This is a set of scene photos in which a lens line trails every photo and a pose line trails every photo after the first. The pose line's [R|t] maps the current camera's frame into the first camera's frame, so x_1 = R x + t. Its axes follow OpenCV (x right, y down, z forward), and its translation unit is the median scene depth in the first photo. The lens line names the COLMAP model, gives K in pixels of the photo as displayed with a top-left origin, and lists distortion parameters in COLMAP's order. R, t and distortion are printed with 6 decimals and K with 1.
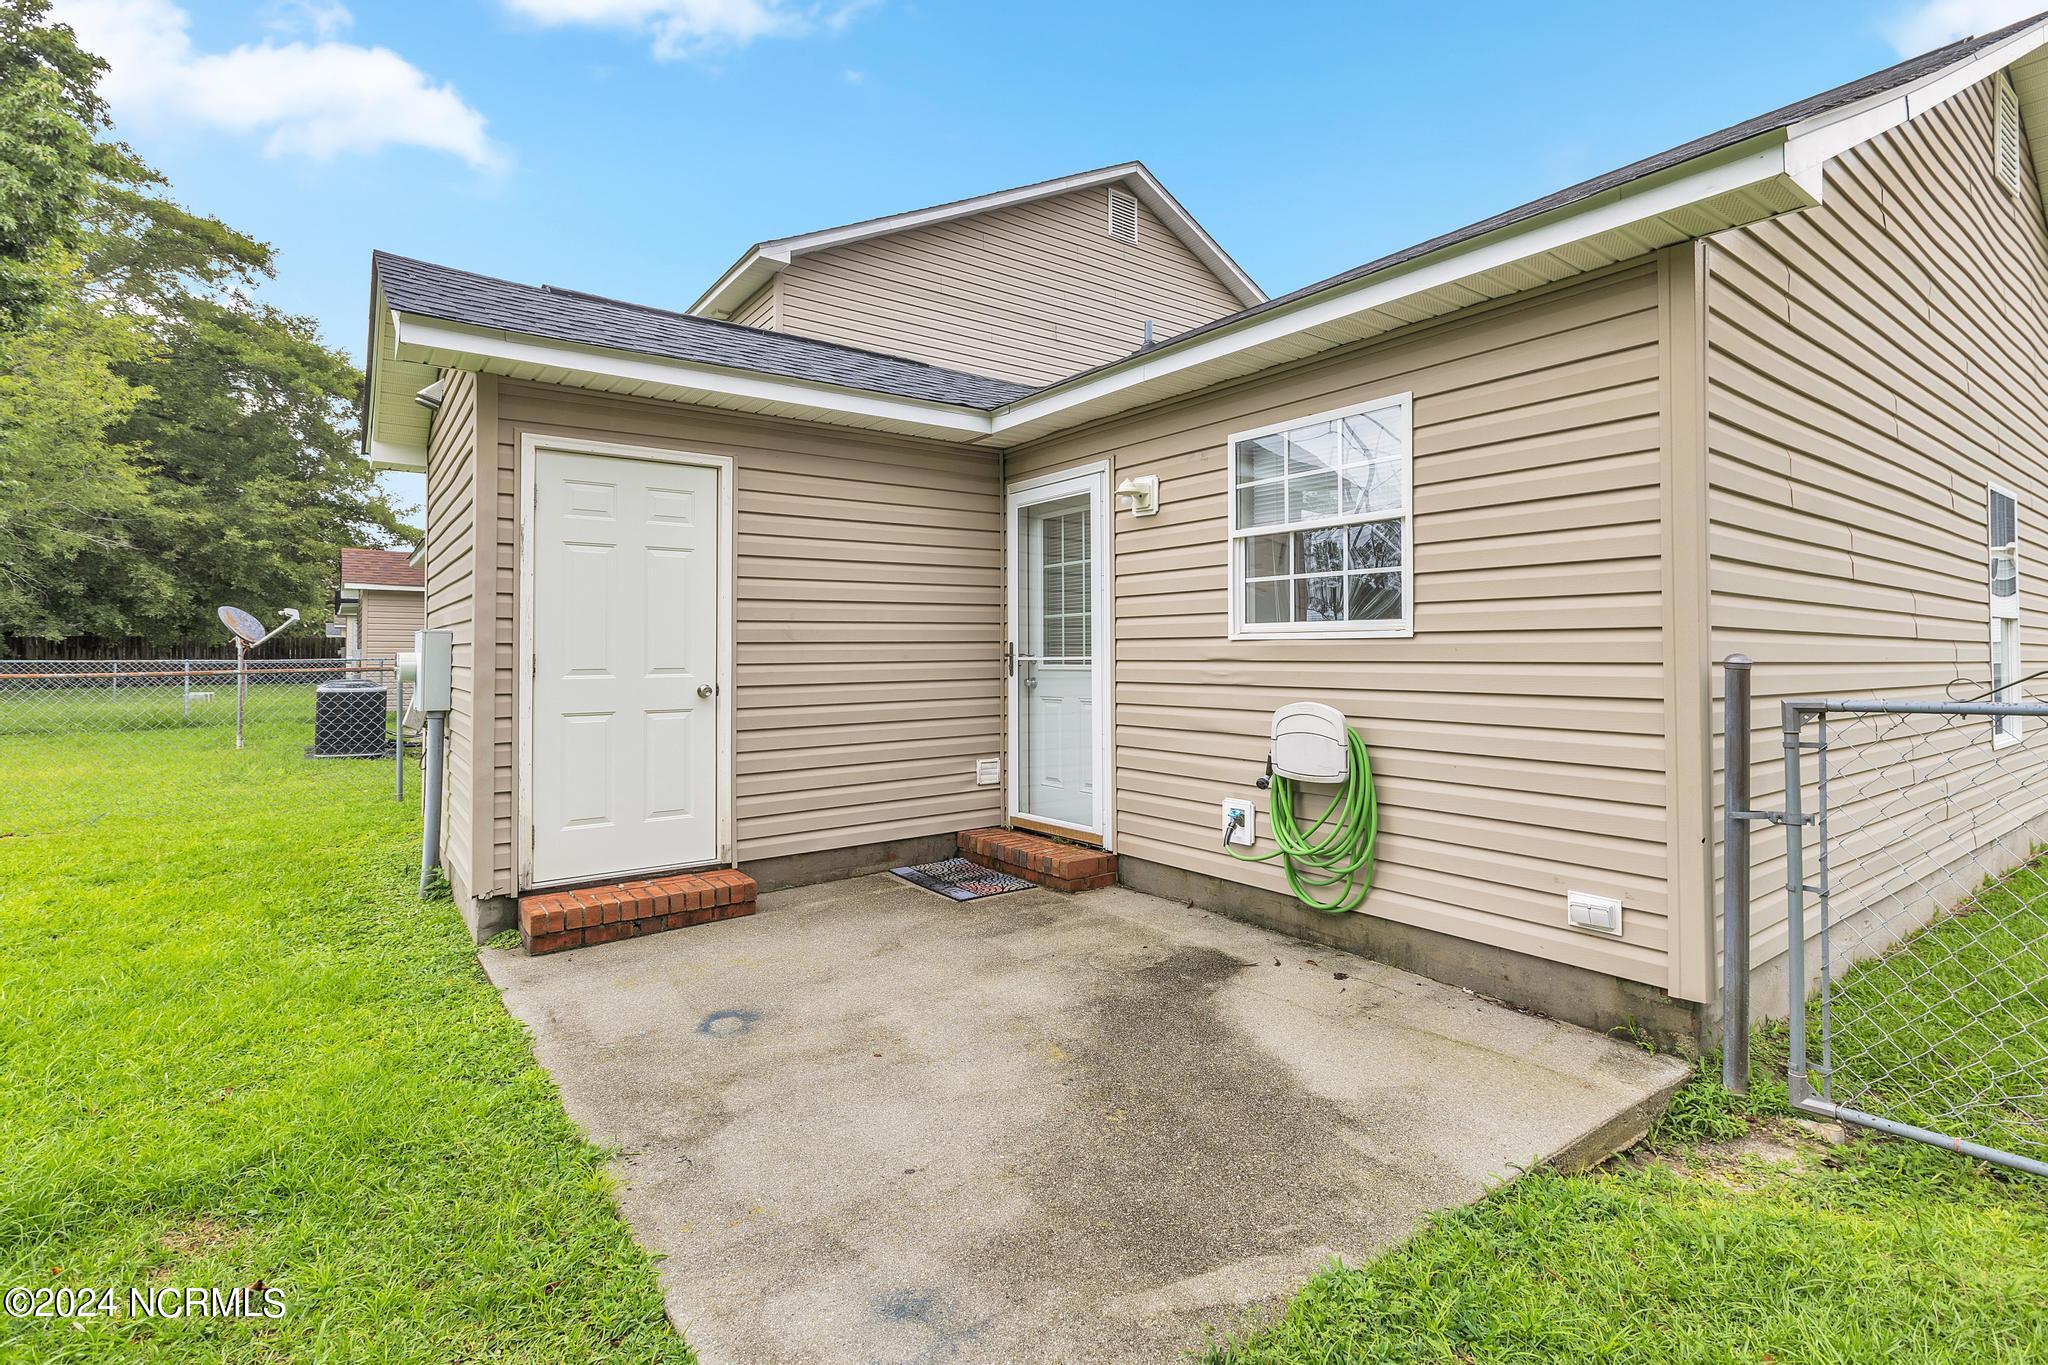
lens RADIAL K [[918.6, 0, 1016.3], [0, 918.6, 633.5], [0, 0, 1]] dist [0.001360, 0.000666]
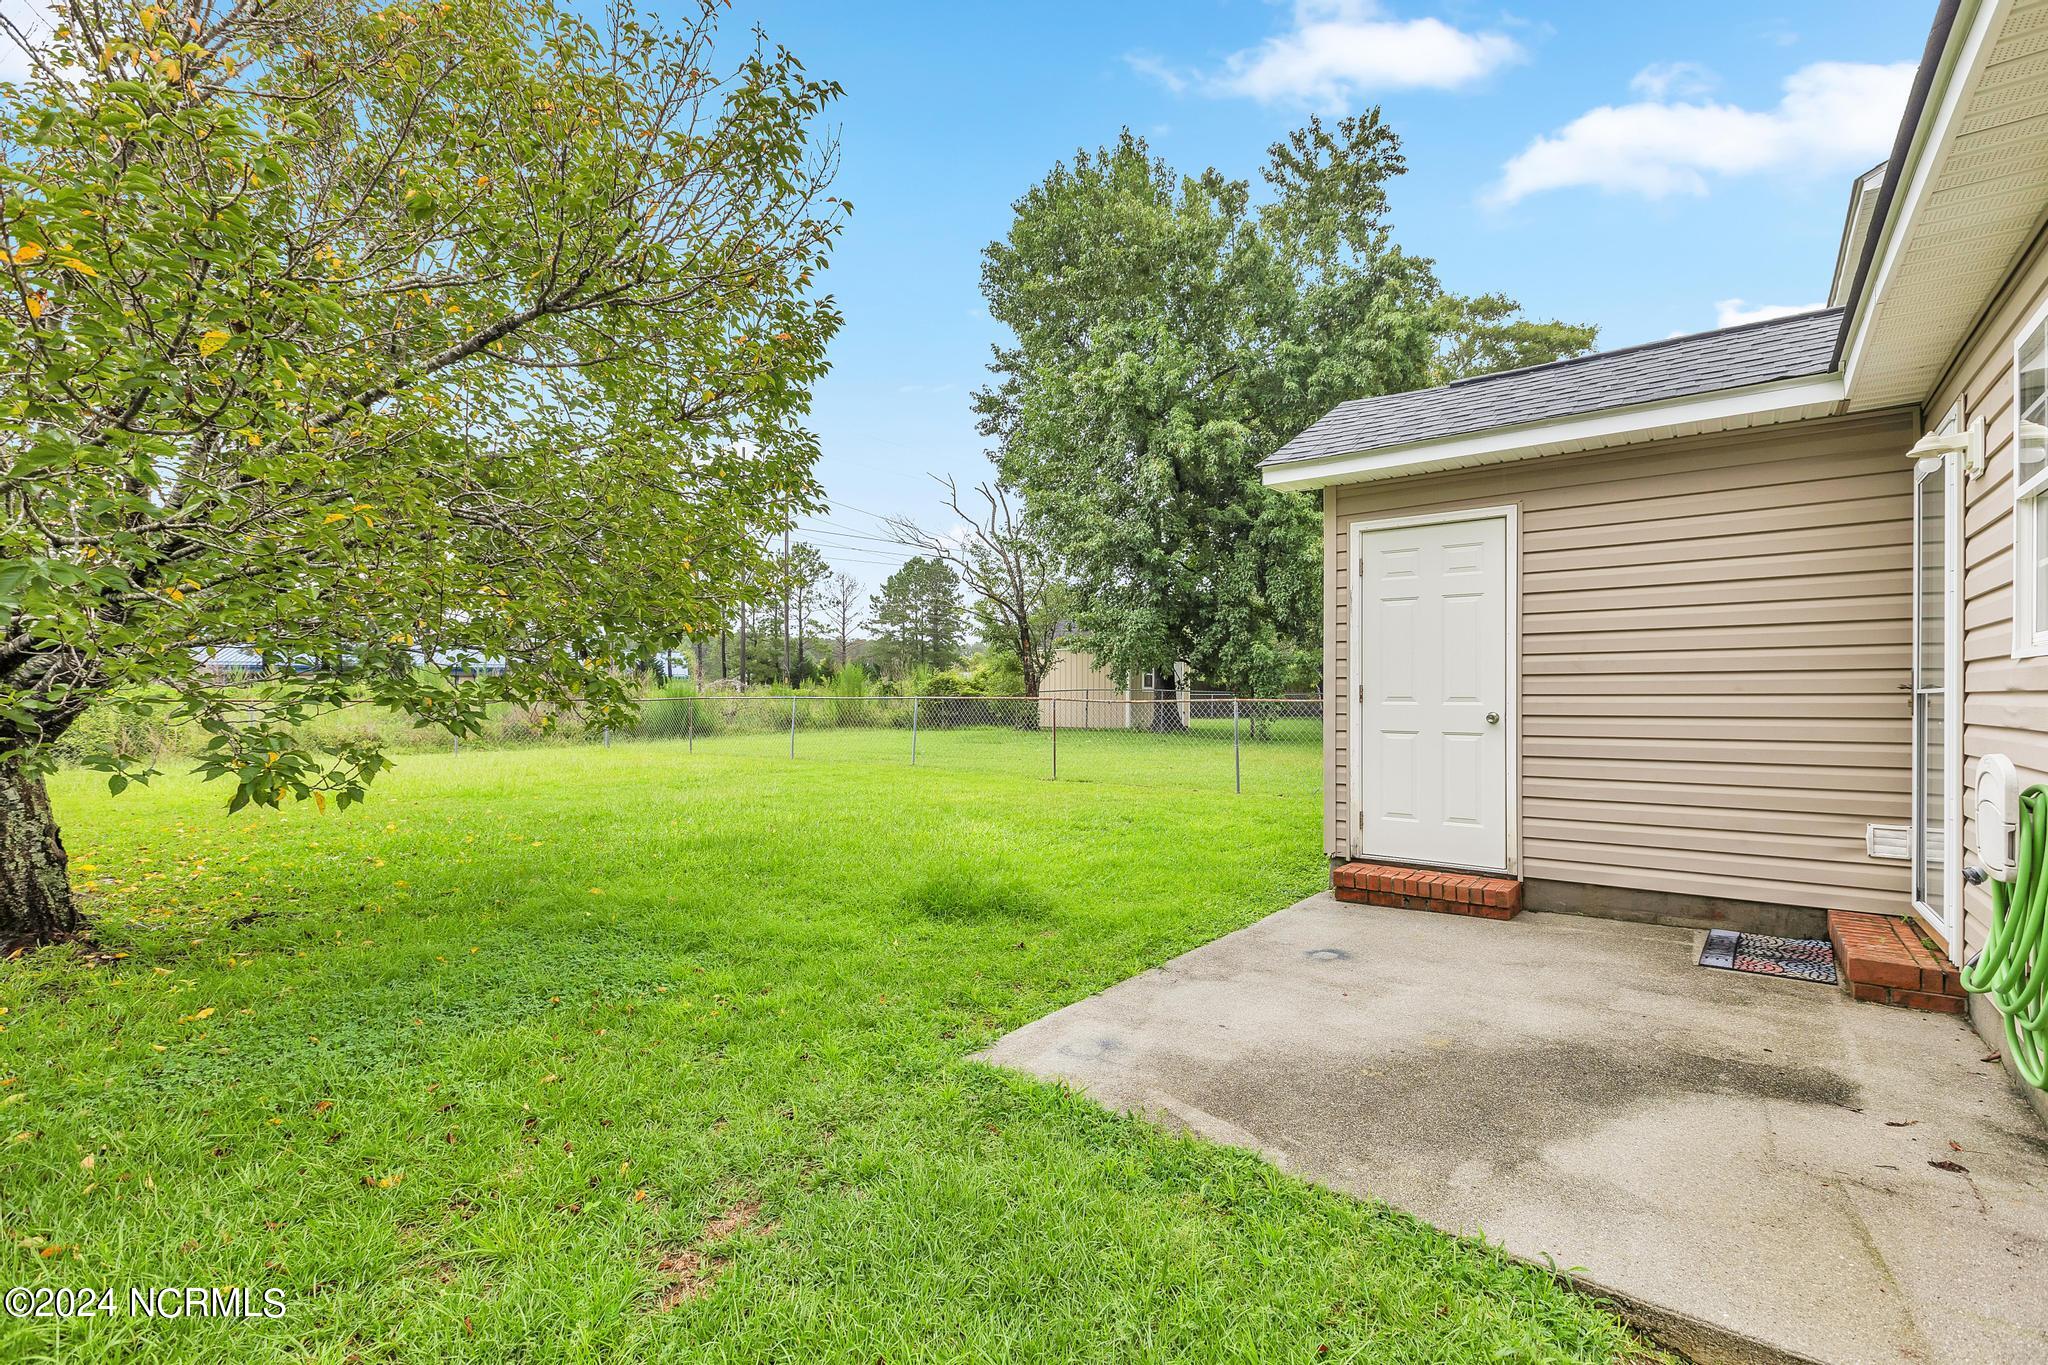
lens RADIAL K [[914.5, 0, 1021.3], [0, 914.5, 693.8], [0, 0, 1]] dist [-0.001314, 0.000773]
pose [[0.278418, 0.005290, -0.960445, 0.782203], [0.016191, 0.999817, 0.010200, 0.016414], [0.960323, -0.018390, 0.278282, 0.182204]]
